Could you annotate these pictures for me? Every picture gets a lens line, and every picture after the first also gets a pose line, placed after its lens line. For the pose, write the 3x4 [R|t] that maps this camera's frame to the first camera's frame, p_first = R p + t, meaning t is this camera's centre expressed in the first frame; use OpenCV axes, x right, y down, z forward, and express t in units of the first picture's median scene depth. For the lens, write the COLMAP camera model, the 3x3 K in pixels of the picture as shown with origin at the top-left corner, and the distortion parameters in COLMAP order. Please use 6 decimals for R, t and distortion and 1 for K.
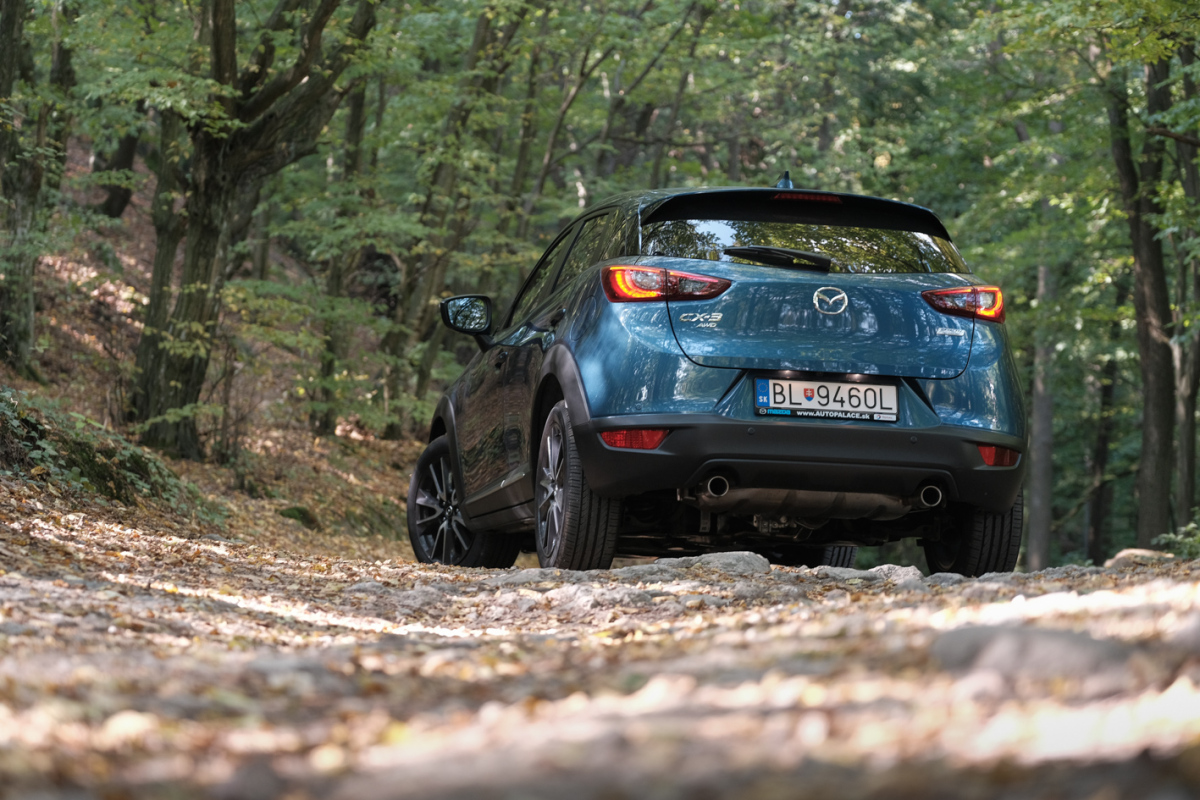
lens RADIAL K [[3653.6, 0, 592.6], [0, 3653.6, 403.7], [0, 0, 1]] dist [0.091877, 0.000000]
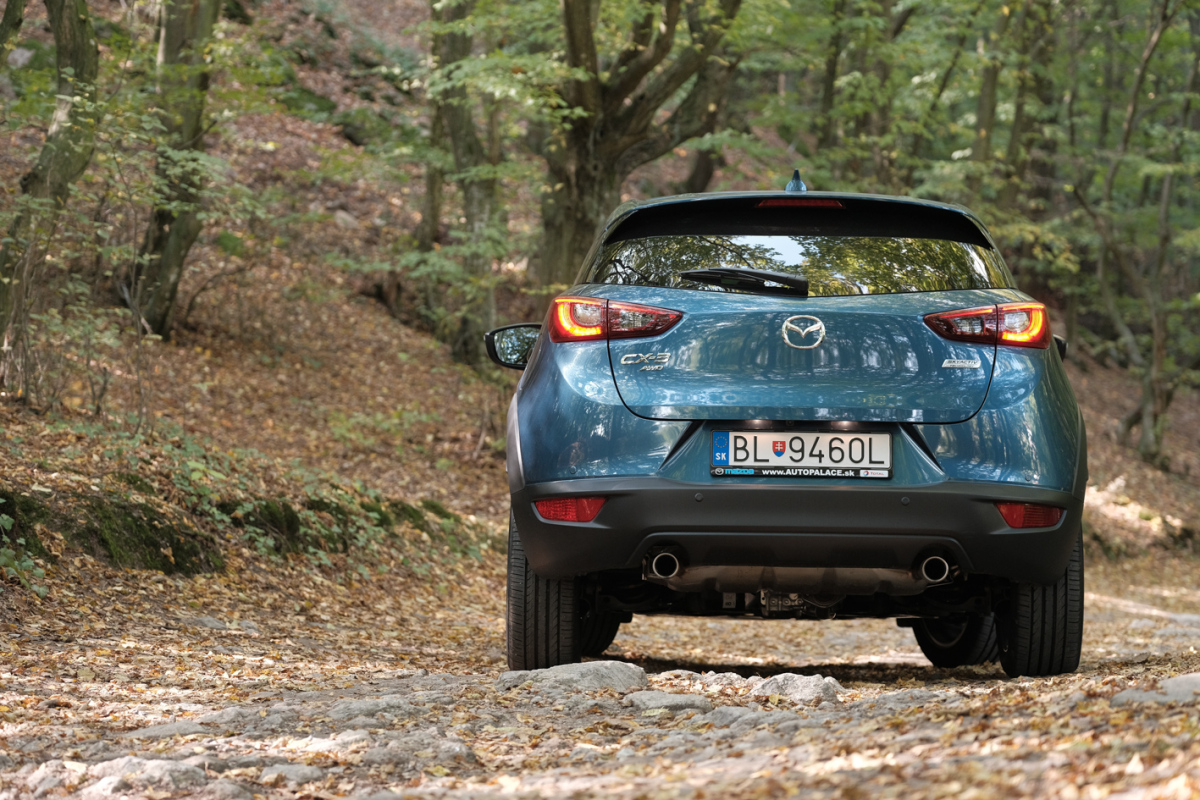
lens RADIAL K [[3653.6, 0, 605.7], [0, 3653.6, 400.1], [0, 0, 1]] dist [0.091877, 0.000000]
pose [[0.976587, -0.032496, -0.212653, 0.194881], [0.035093, 0.999348, 0.008448, -0.021526], [0.212240, -0.015713, 0.977091, 0.195530]]
